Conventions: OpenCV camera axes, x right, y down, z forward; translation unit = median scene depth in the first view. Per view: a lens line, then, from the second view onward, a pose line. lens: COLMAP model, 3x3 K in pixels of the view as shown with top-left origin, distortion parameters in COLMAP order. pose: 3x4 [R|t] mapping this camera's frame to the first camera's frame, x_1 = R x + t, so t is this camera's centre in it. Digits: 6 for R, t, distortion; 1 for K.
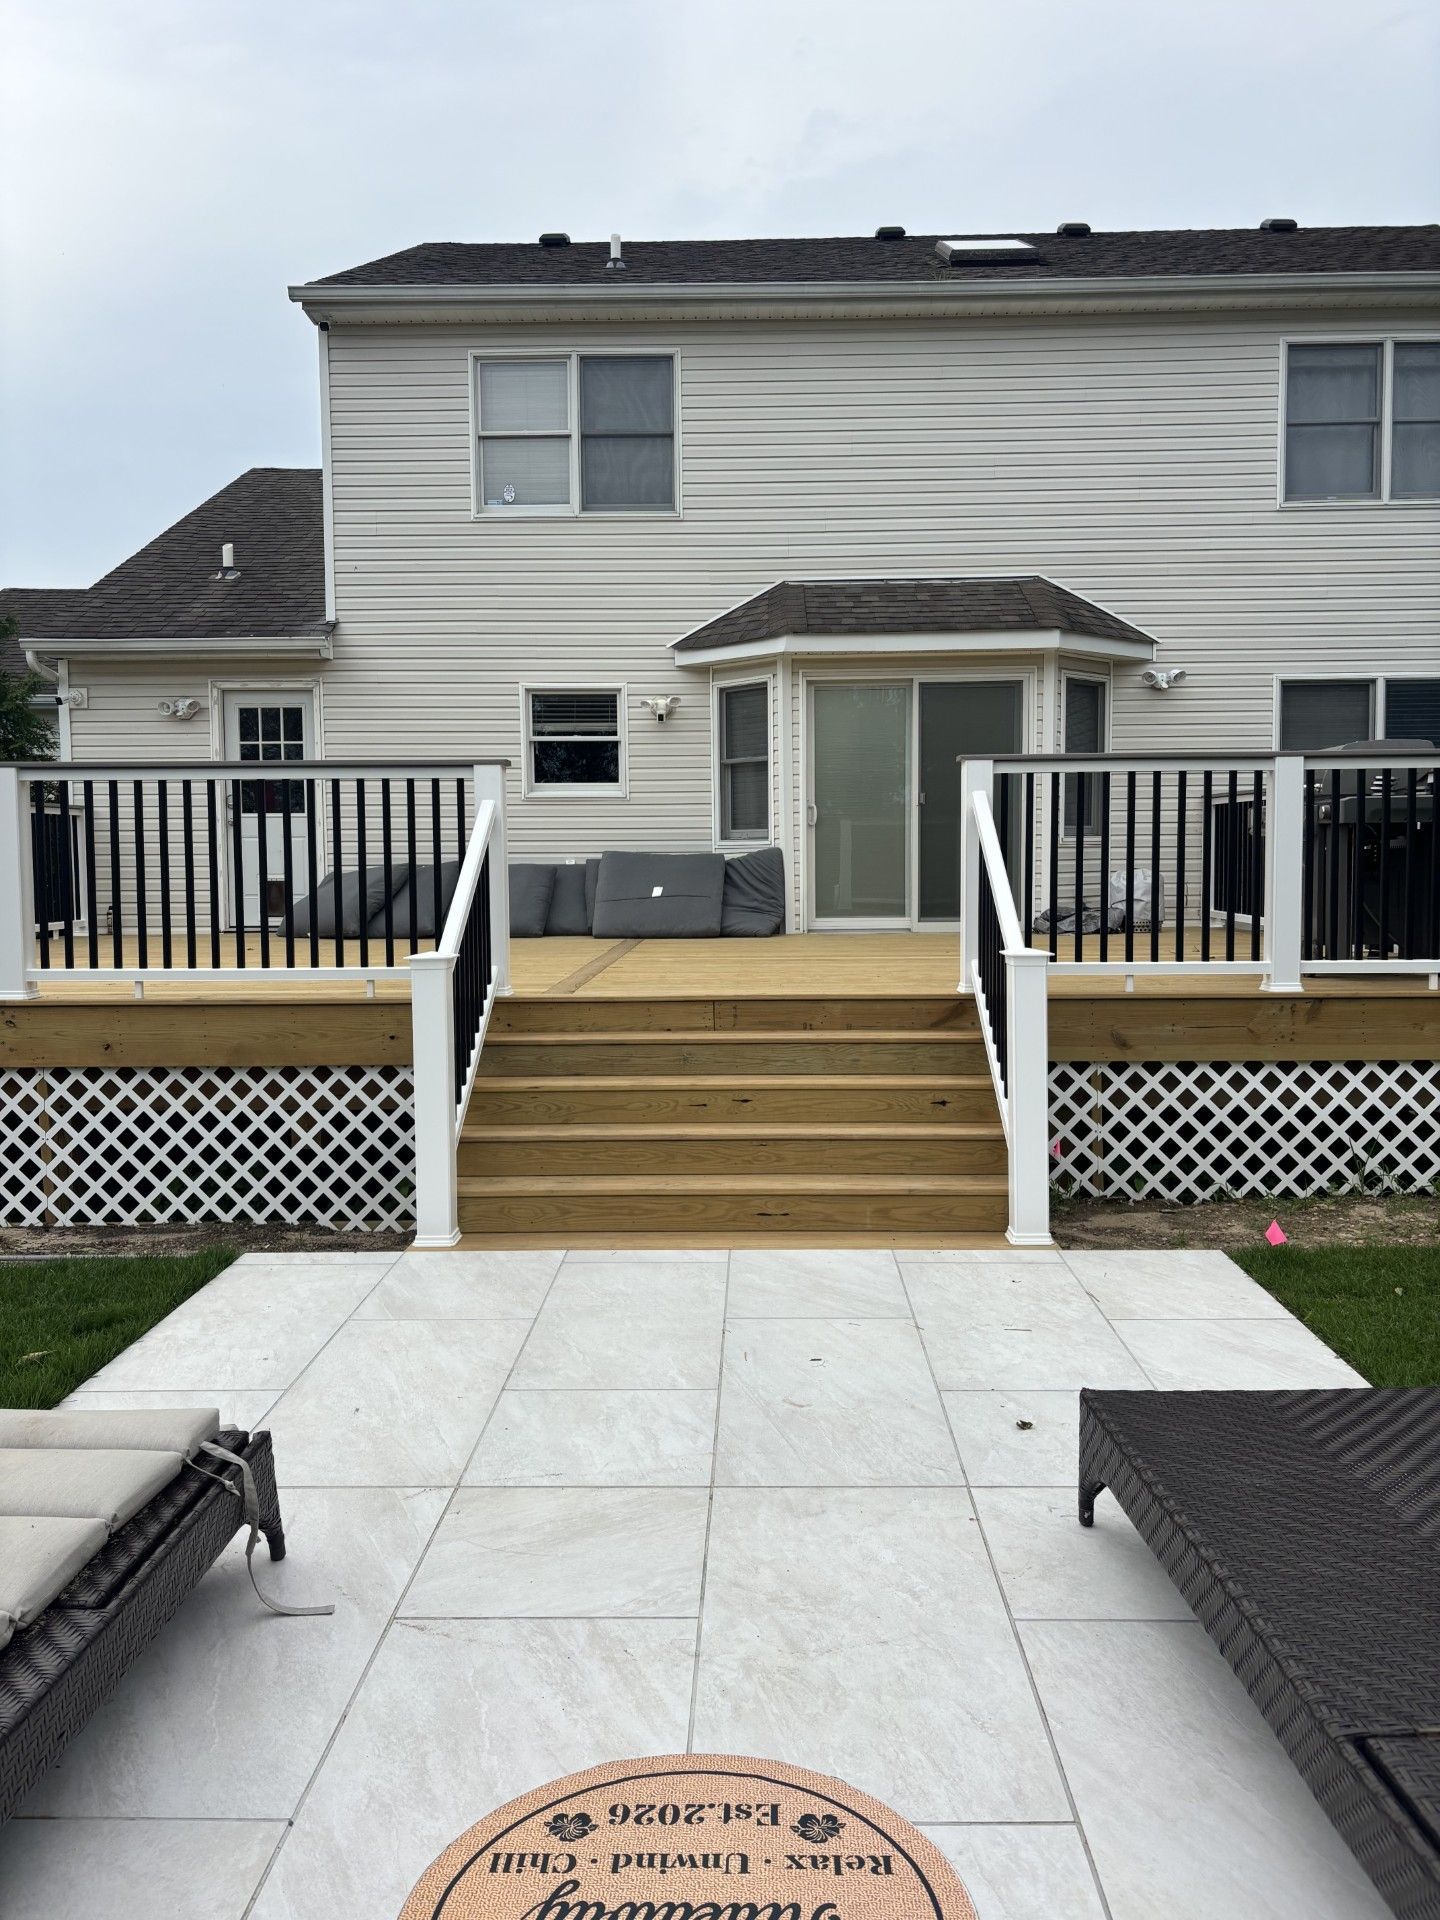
lens RADIAL K [[1466.6, 0, 713.9], [0, 1466.6, 953.6], [0, 0, 1]] dist [0.050130, -0.073322]
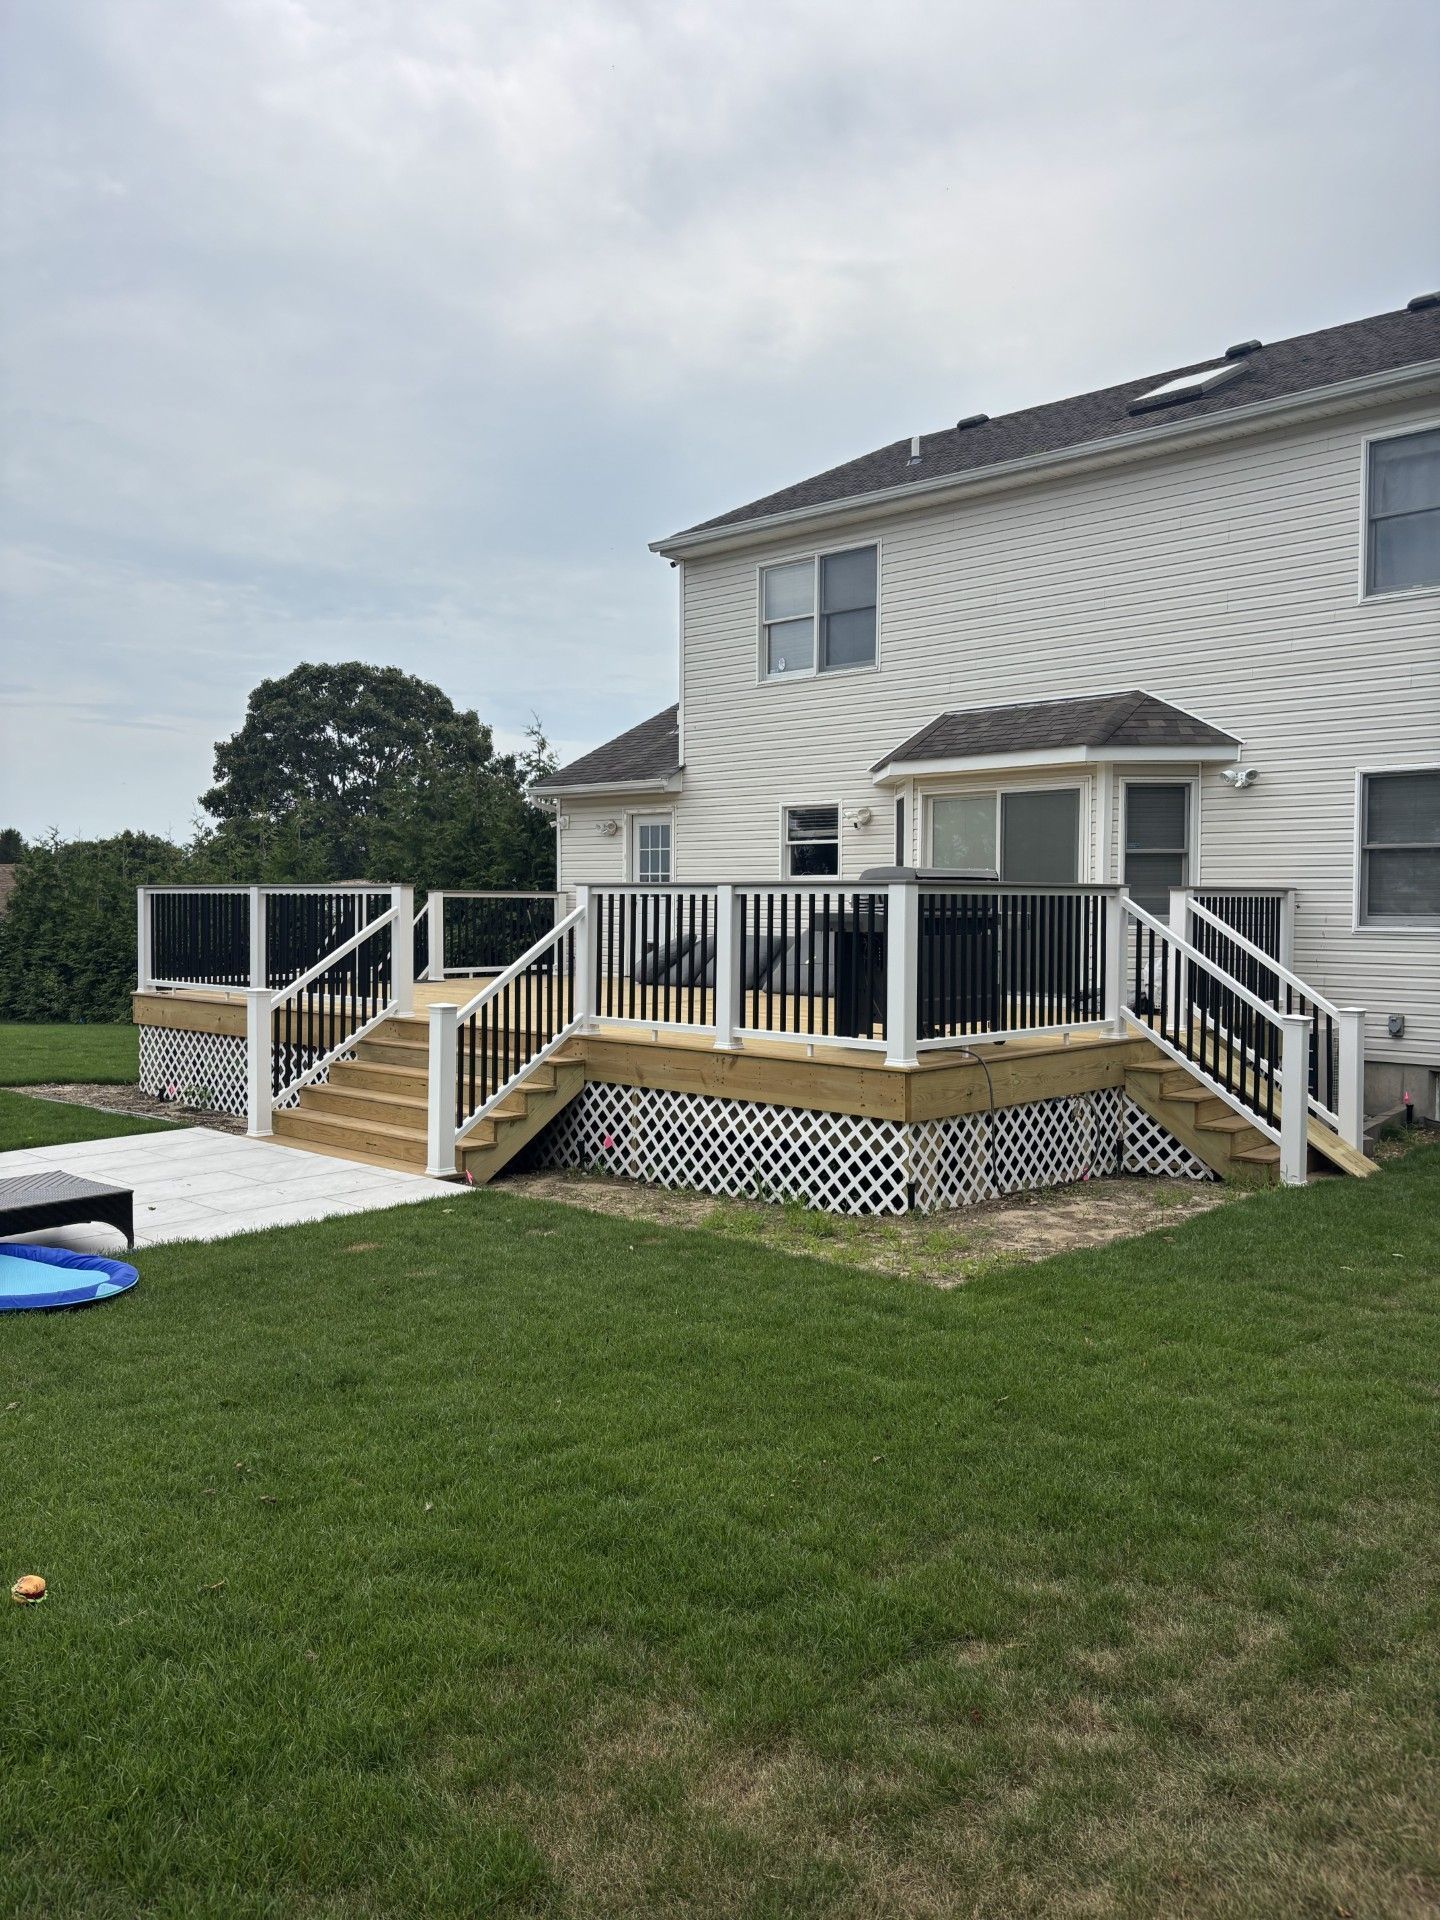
lens RADIAL K [[1466.6, 0, 716.1], [0, 1466.6, 954.4], [0, 0, 1]] dist [0.050130, -0.073322]
pose [[0.745181, 0.032251, -0.666082, 0.728949], [-0.058177, 0.998166, -0.016756, -0.021236], [0.664319, 0.051237, 0.745691, -0.026968]]
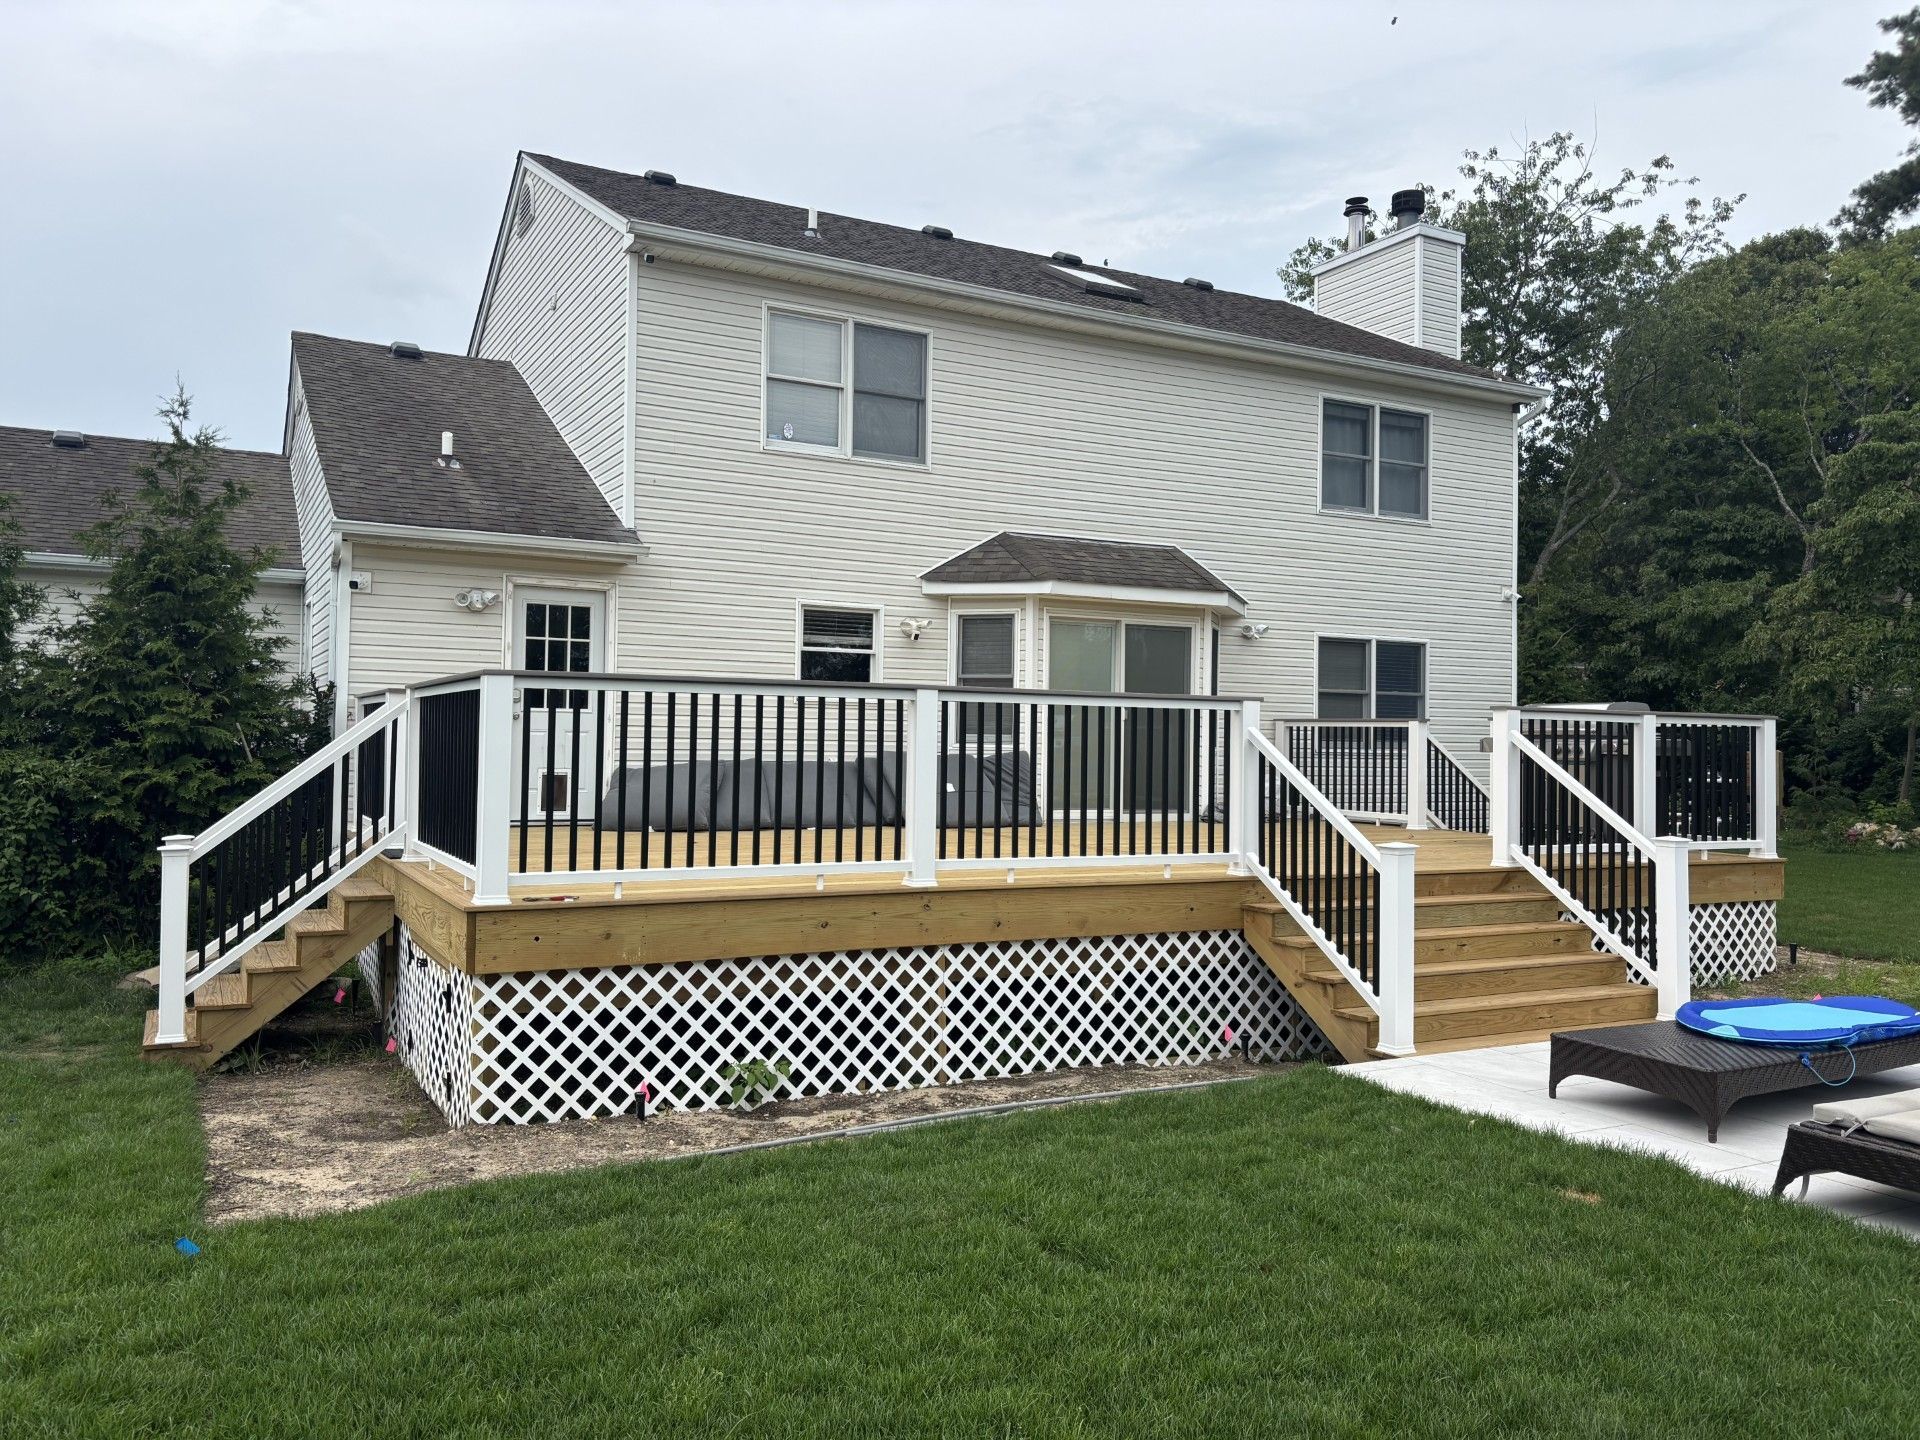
lens RADIAL K [[1466.6, 0, 951.4], [0, 1466.6, 723.2], [0, 0, 1]] dist [0.050130, -0.073322]
pose [[0.874014, 0.029272, 0.485018, -0.572232], [0.009282, 0.996996, -0.076897, -0.004506], [-0.485812, 0.071711, 0.871117, -0.013727]]
